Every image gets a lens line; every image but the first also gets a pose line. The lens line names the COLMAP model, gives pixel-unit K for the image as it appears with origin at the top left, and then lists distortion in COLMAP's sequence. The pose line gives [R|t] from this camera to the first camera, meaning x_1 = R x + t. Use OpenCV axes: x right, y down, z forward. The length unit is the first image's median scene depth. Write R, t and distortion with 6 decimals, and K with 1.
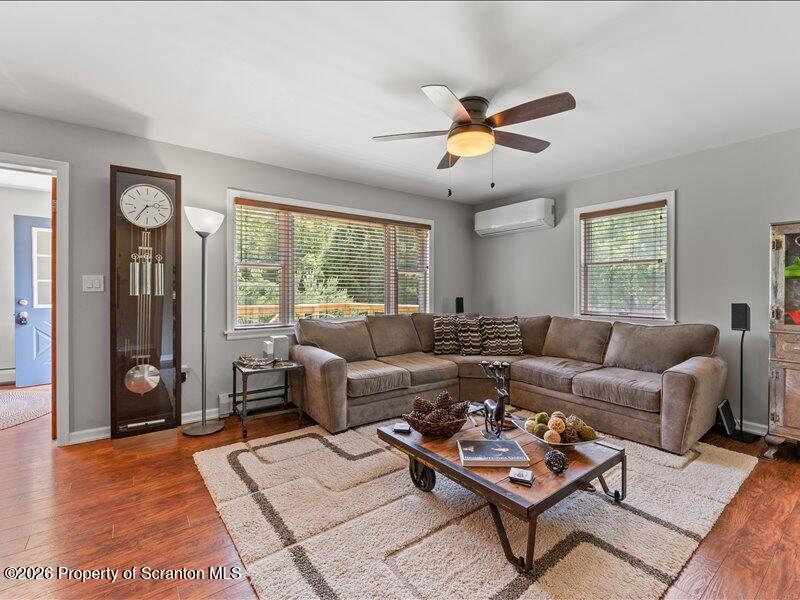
lens RADIAL K [[367.5, 0, 394.3], [0, 367.5, 294.6], [0, 0, 1]] dist [0.001251, -0.000795]
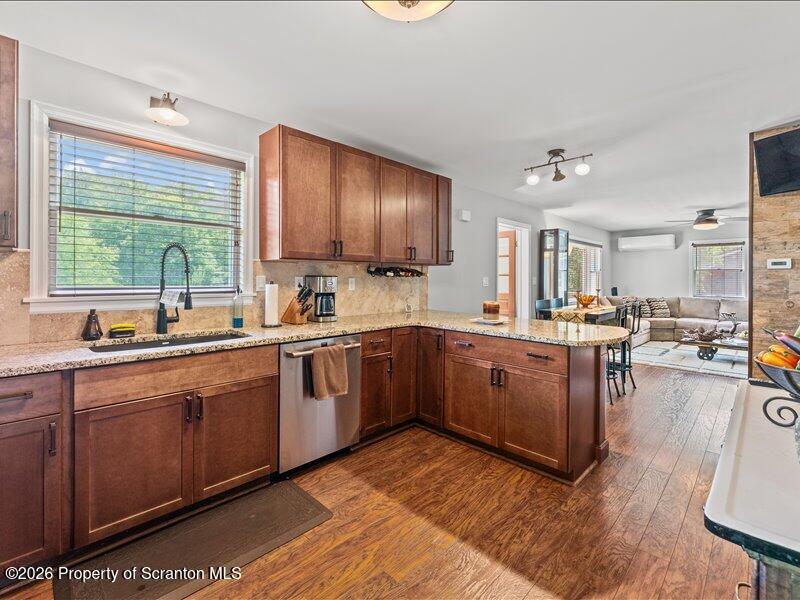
lens RADIAL K [[367.5, 0, 393.9], [0, 367.5, 278.7], [0, 0, 1]] dist [0.001251, -0.000795]
pose [[0.990231, 0.001885, 0.139426, -1.444777], [-0.000846, 0.999971, -0.007515, -0.023849], [-0.139436, 0.007323, 0.990204, -0.752180]]
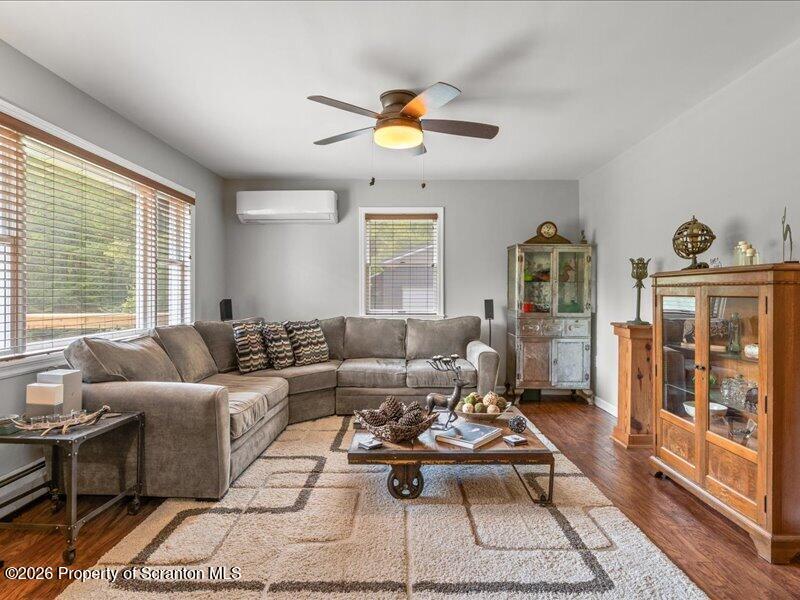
lens RADIAL K [[472.6, 0, 402.6], [0, 472.6, 296.8], [0, 0, 1]] dist [-0.000366, -0.001037]
pose [[0.600998, -0.007200, 0.799218, -0.510102], [0.009783, 0.999951, 0.001652, 0.006296], [-0.799191, 0.006826, 0.601039, 0.159888]]
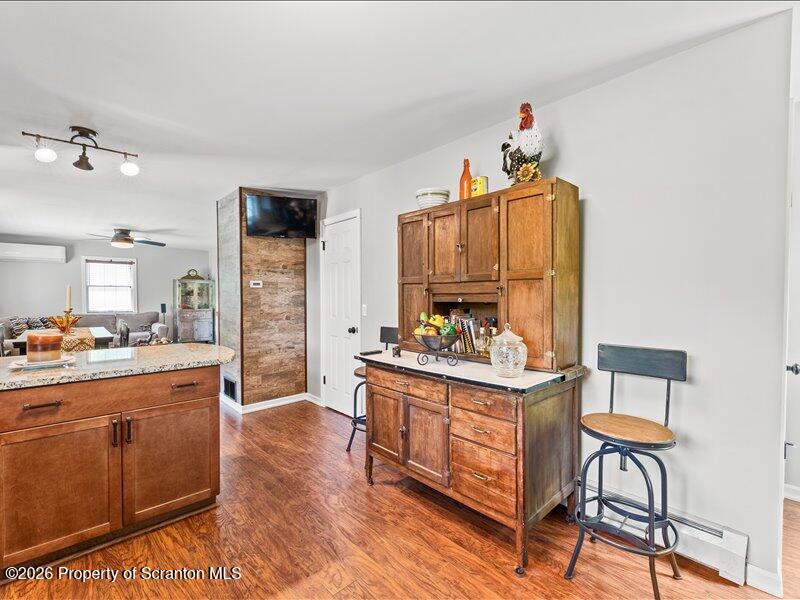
lens RADIAL K [[367.5, 0, 396.9], [0, 367.5, 301.2], [0, 0, 1]] dist [0.001251, -0.000795]
pose [[-0.098770, -0.020748, 0.994894, -1.678231], [0.012205, 0.999682, 0.022059, -0.029400], [-0.995035, 0.014322, -0.098485, -0.435209]]
